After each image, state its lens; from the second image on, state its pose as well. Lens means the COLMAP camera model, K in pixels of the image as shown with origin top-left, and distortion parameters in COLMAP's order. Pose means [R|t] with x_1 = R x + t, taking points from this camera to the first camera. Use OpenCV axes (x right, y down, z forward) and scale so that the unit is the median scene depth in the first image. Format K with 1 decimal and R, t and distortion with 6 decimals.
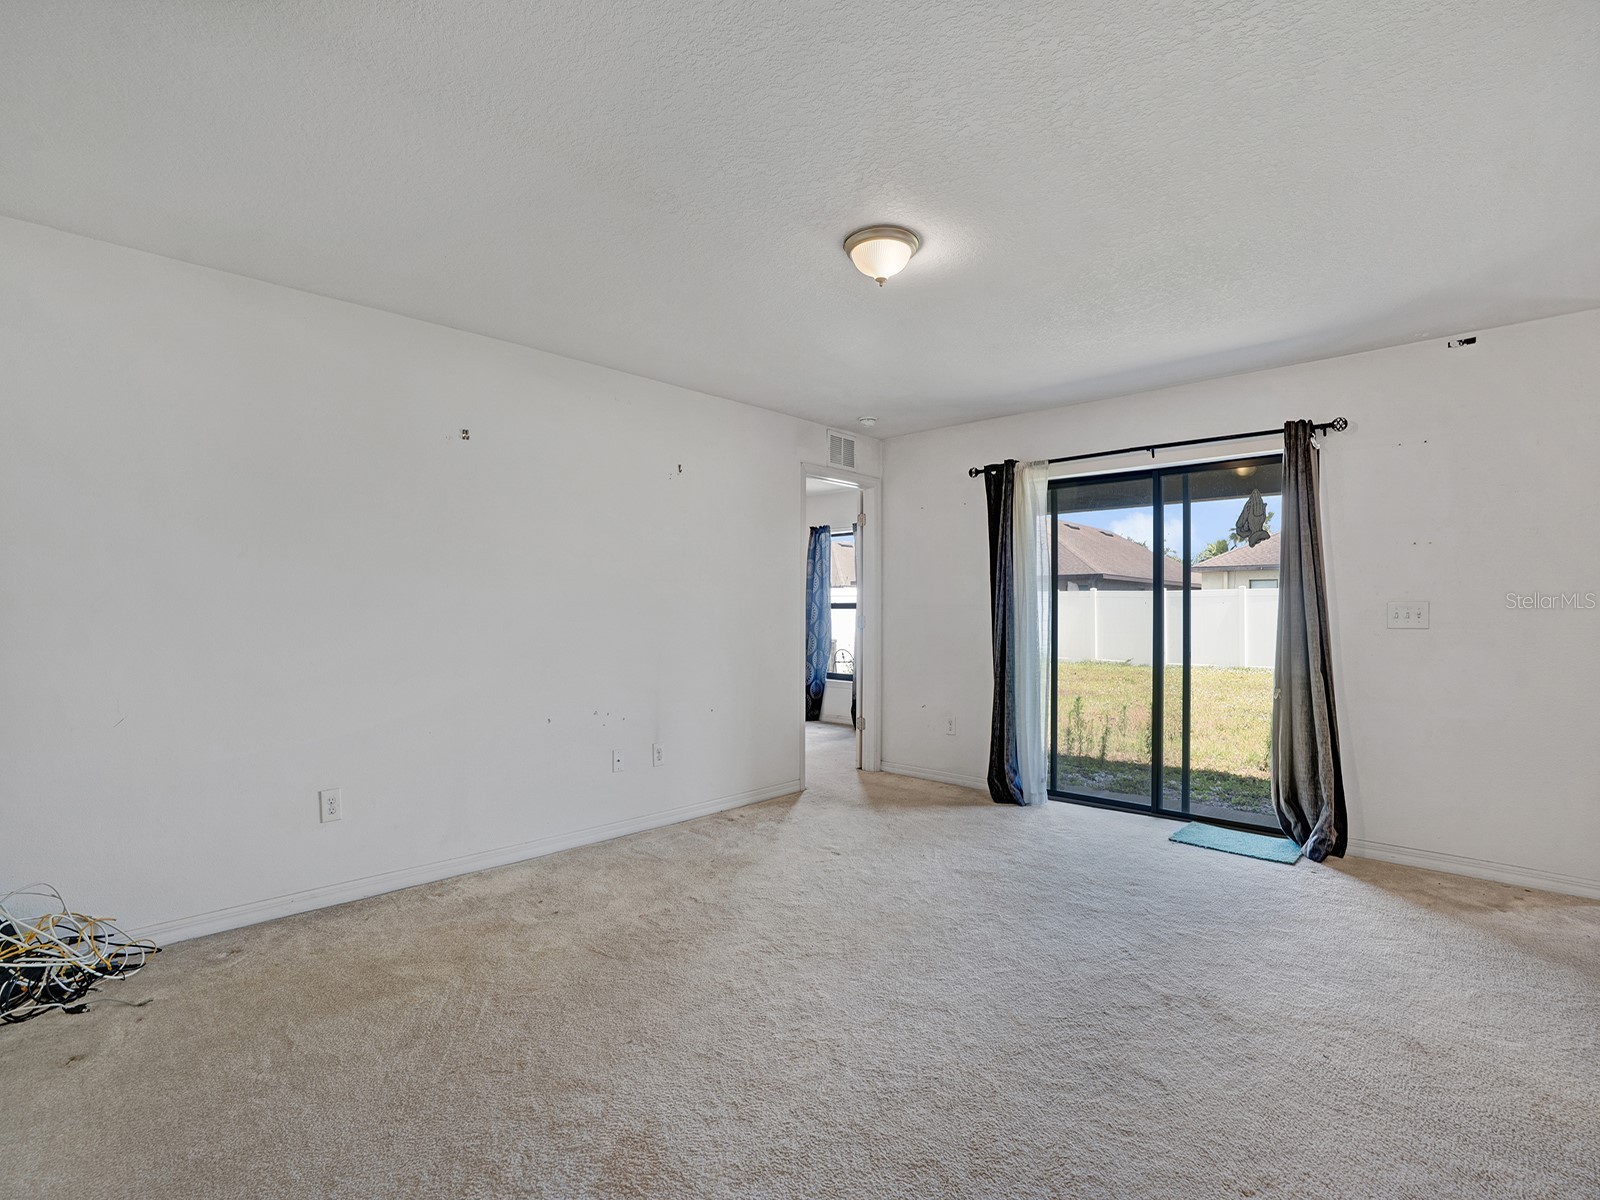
lens RADIAL K [[747.2, 0, 795.4], [0, 747.2, 610.8], [0, 0, 1]] dist [-0.067006, 0.024503]
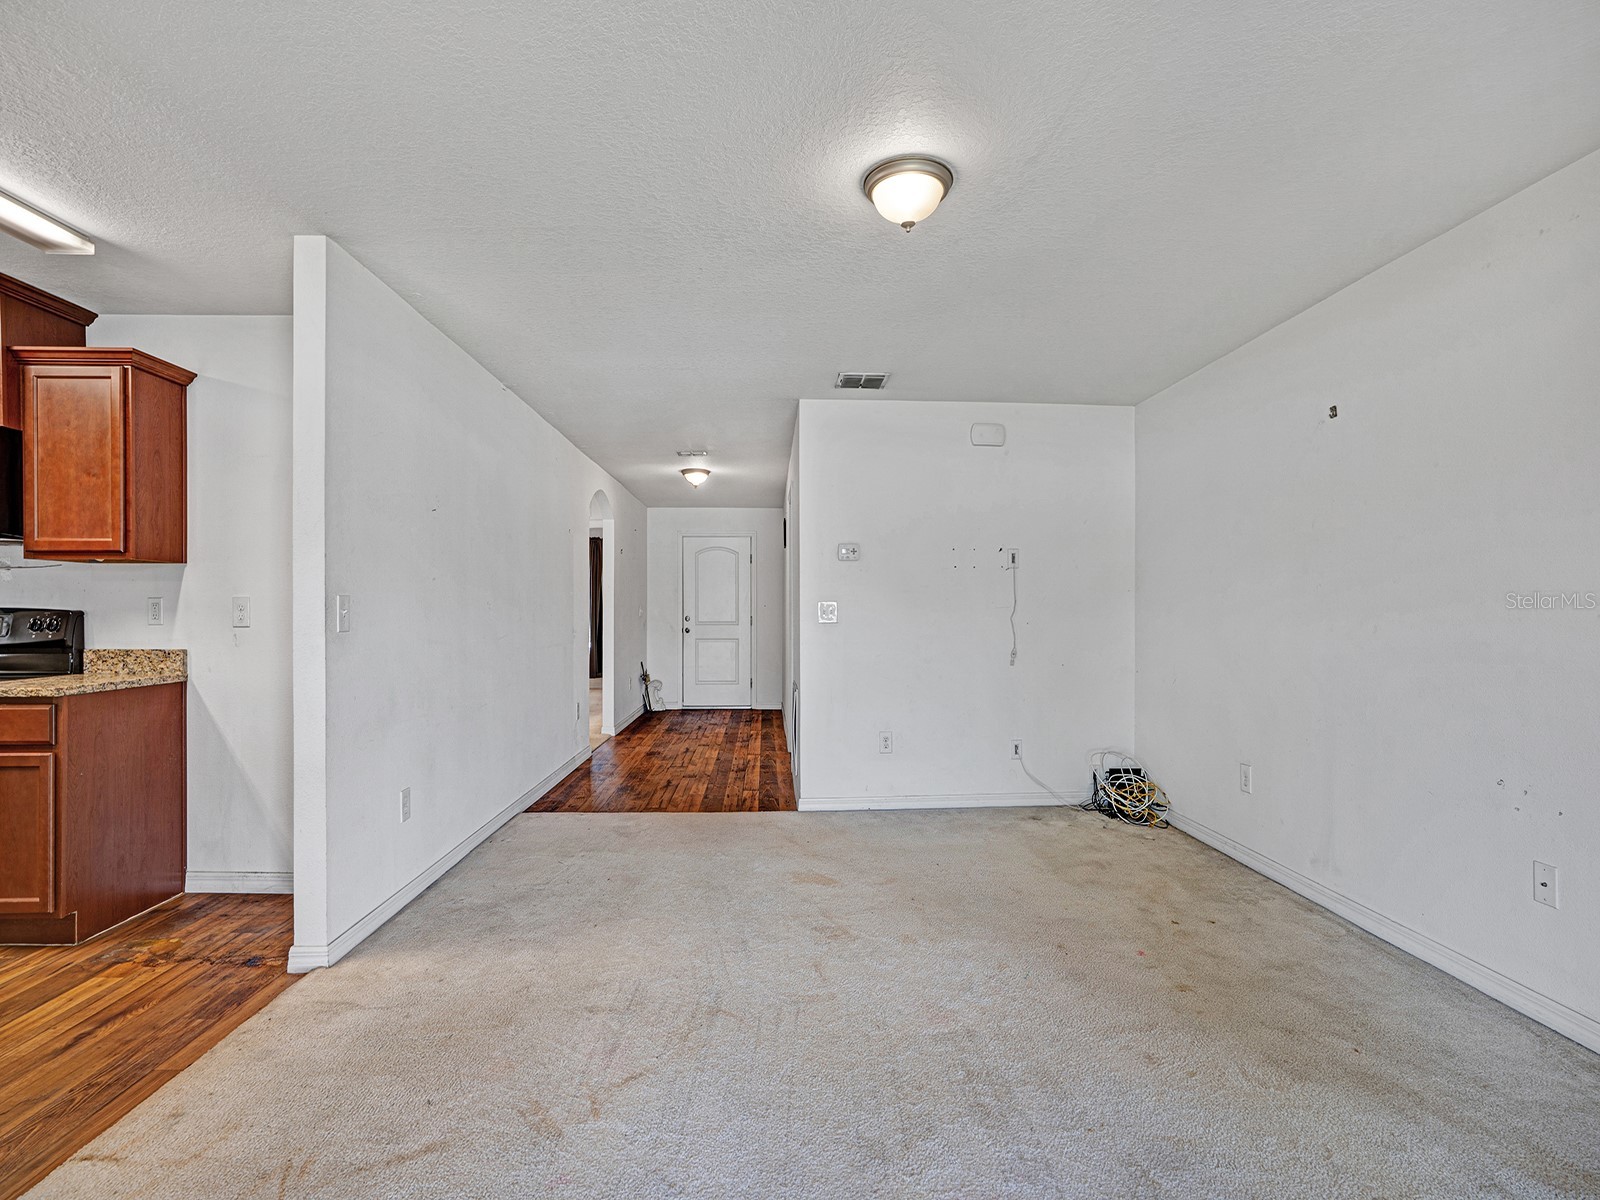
lens RADIAL K [[747.2, 0, 804.9], [0, 747.2, 608.9], [0, 0, 1]] dist [-0.067006, 0.024503]
pose [[-0.694493, -0.005281, -0.719480, 0.520082], [-0.003011, 0.999986, -0.004434, 0.001792], [0.719493, -0.000913, -0.694499, 0.965563]]
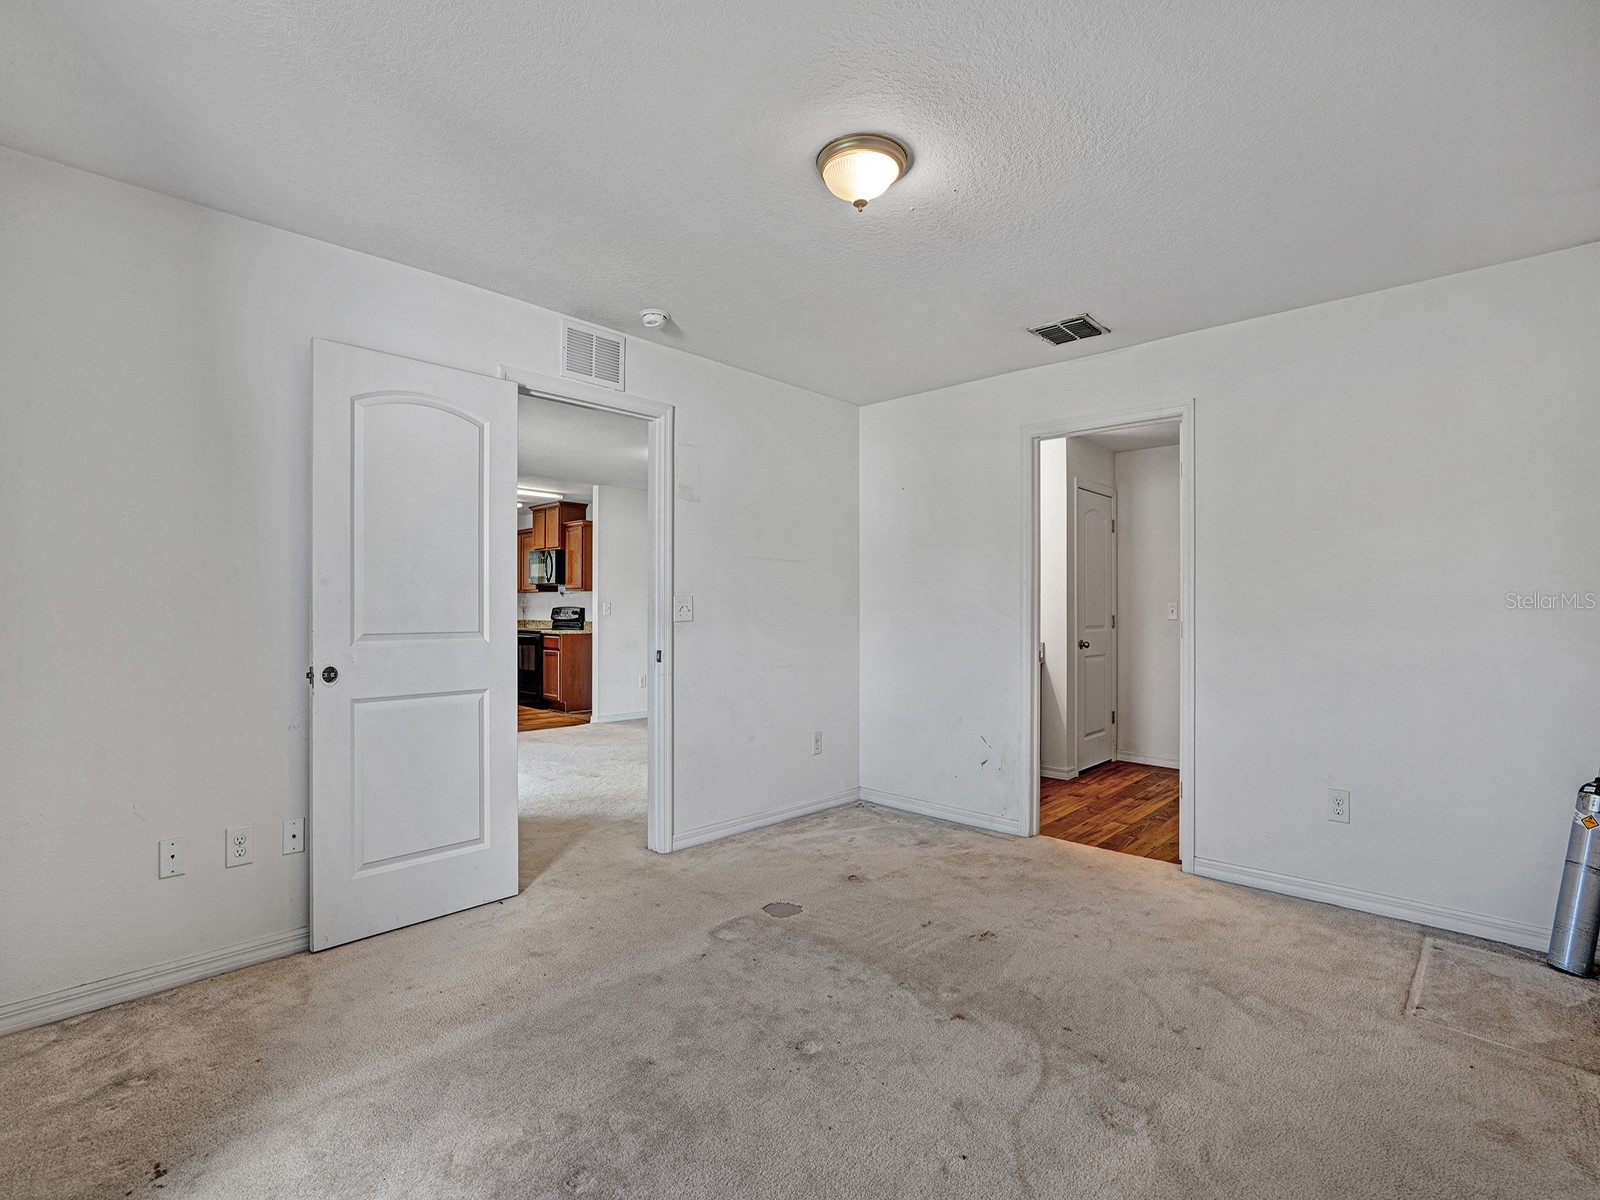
lens RADIAL K [[747.2, 0, 809.6], [0, 747.2, 602.1], [0, 0, 1]] dist [-0.067006, 0.024503]
pose [[-0.999961, -0.005642, -0.006761, -0.178668], [-0.005593, 0.999958, -0.007234, -0.002519], [0.006801, -0.007196, -0.999951, 2.186356]]
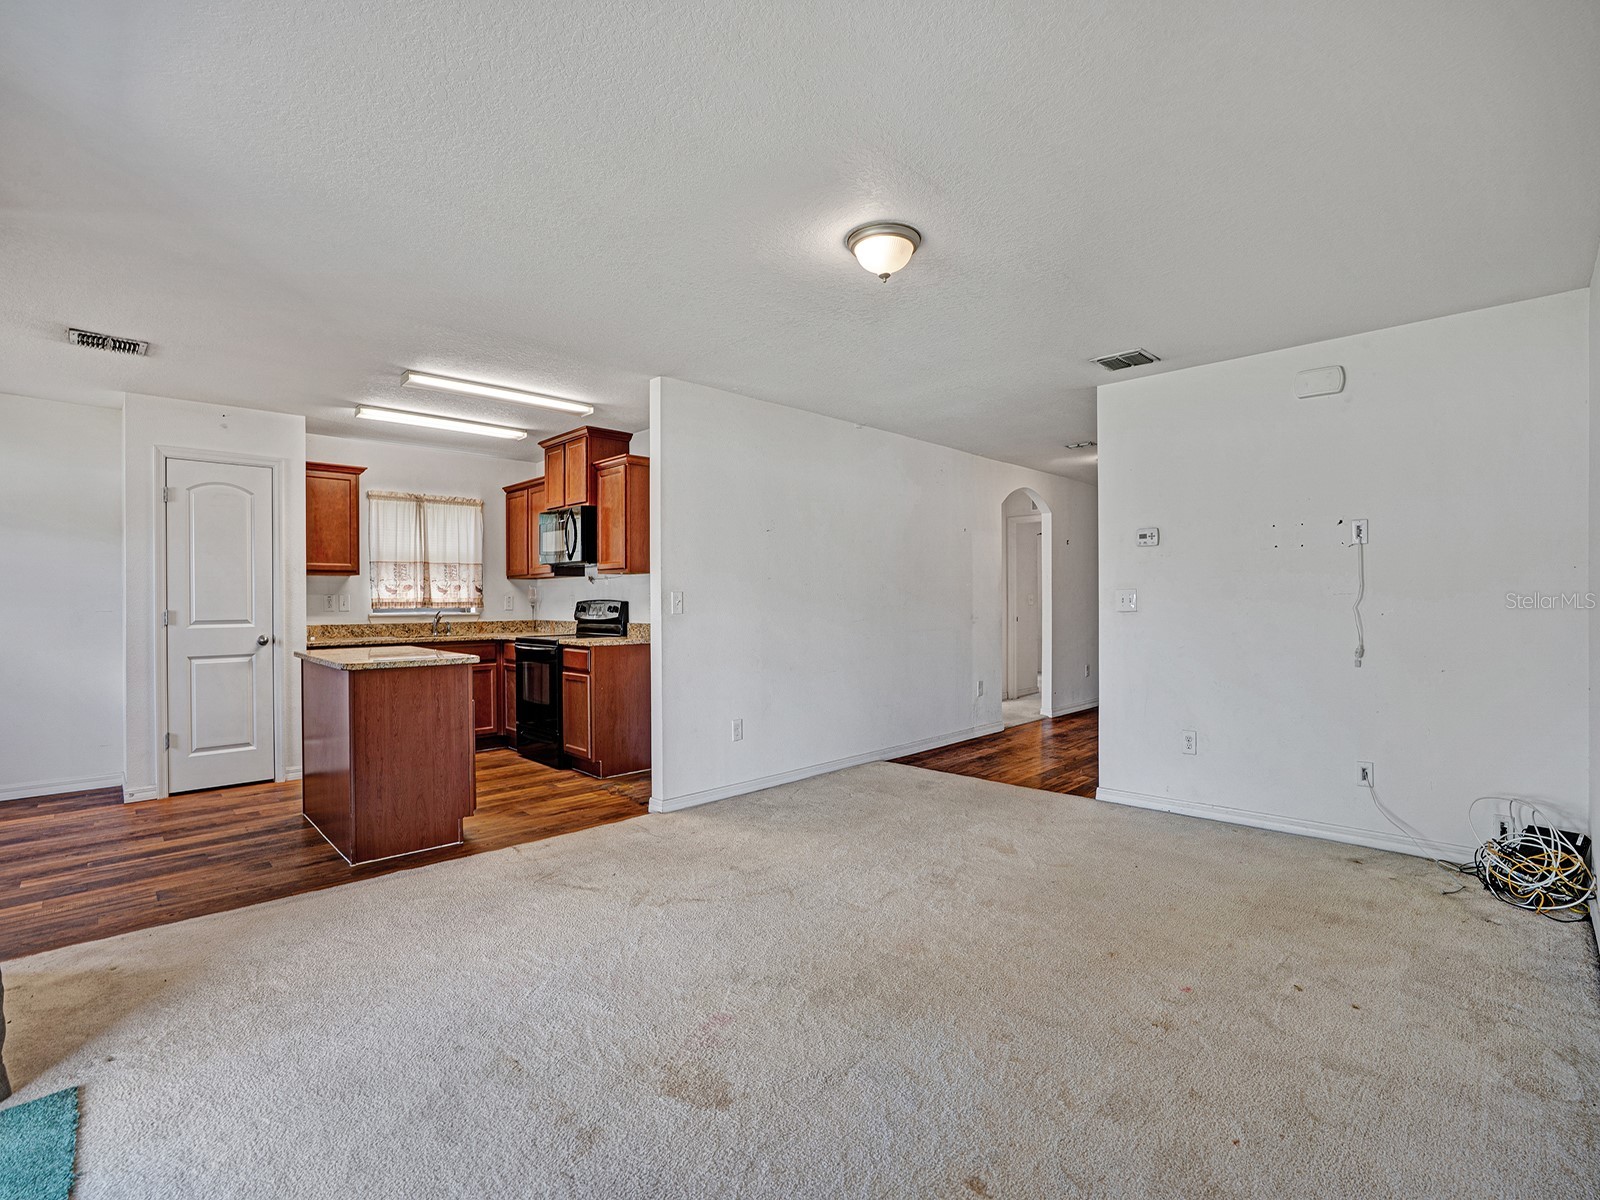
lens RADIAL K [[747.2, 0, 801.3], [0, 747.2, 604.2], [0, 0, 1]] dist [-0.067006, 0.024503]
pose [[-0.999623, 0.000573, 0.027461, 0.132519], [0.000722, 0.999985, 0.005431, 0.001029], [-0.027458, 0.005449, -0.999608, 1.298135]]
